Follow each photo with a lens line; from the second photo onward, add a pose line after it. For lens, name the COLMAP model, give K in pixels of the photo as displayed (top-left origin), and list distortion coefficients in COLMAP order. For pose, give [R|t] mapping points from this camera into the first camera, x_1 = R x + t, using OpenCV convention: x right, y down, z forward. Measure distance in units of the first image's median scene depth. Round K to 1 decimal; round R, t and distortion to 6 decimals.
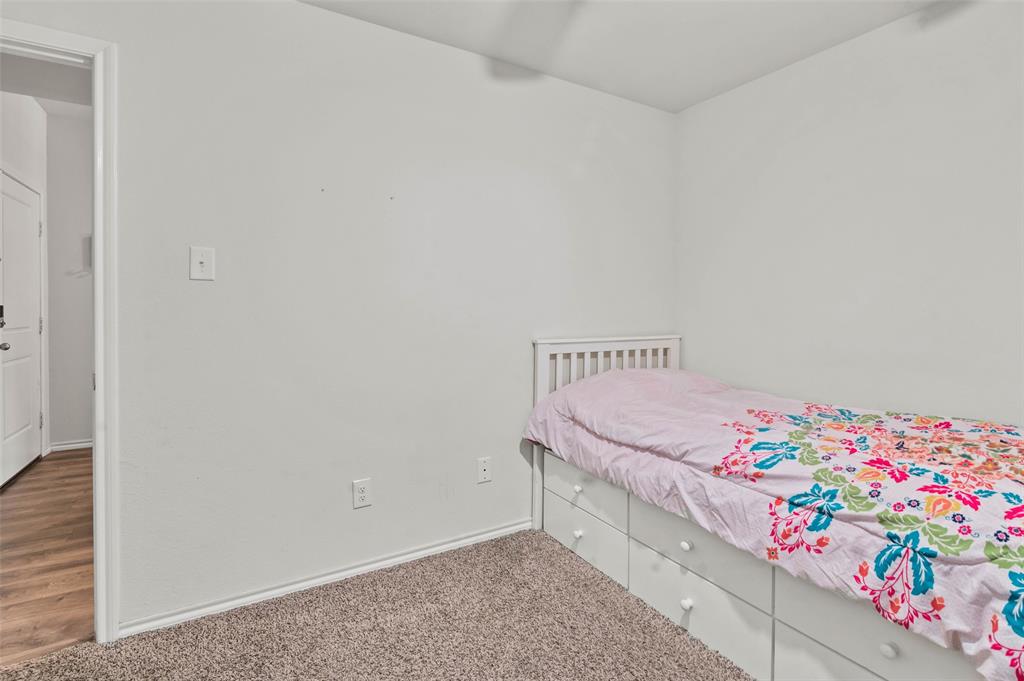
lens RADIAL K [[487.1, 0, 512.7], [0, 487.1, 315.5], [0, 0, 1]] dist [-0.001153, -0.000524]
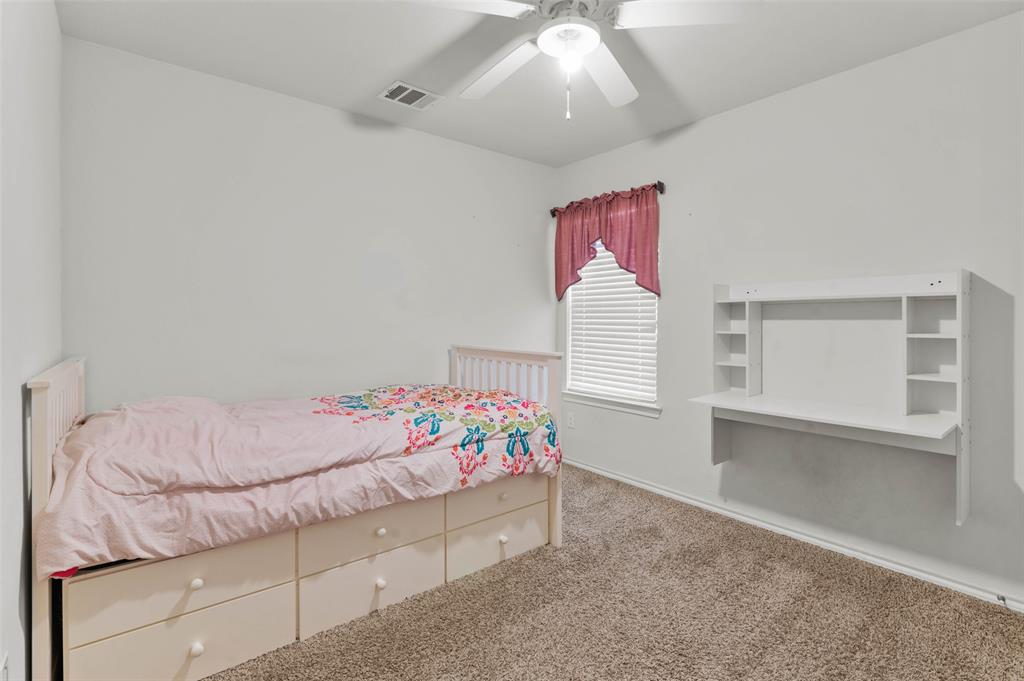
lens RADIAL K [[487.1, 0, 512.7], [0, 487.1, 315.5], [0, 0, 1]] dist [-0.001153, -0.000524]
pose [[-0.141254, -0.002055, 0.989971, -0.868965], [0.009982, 0.999944, 0.003500, -0.026955], [-0.989923, 0.010376, -0.141225, 0.936827]]
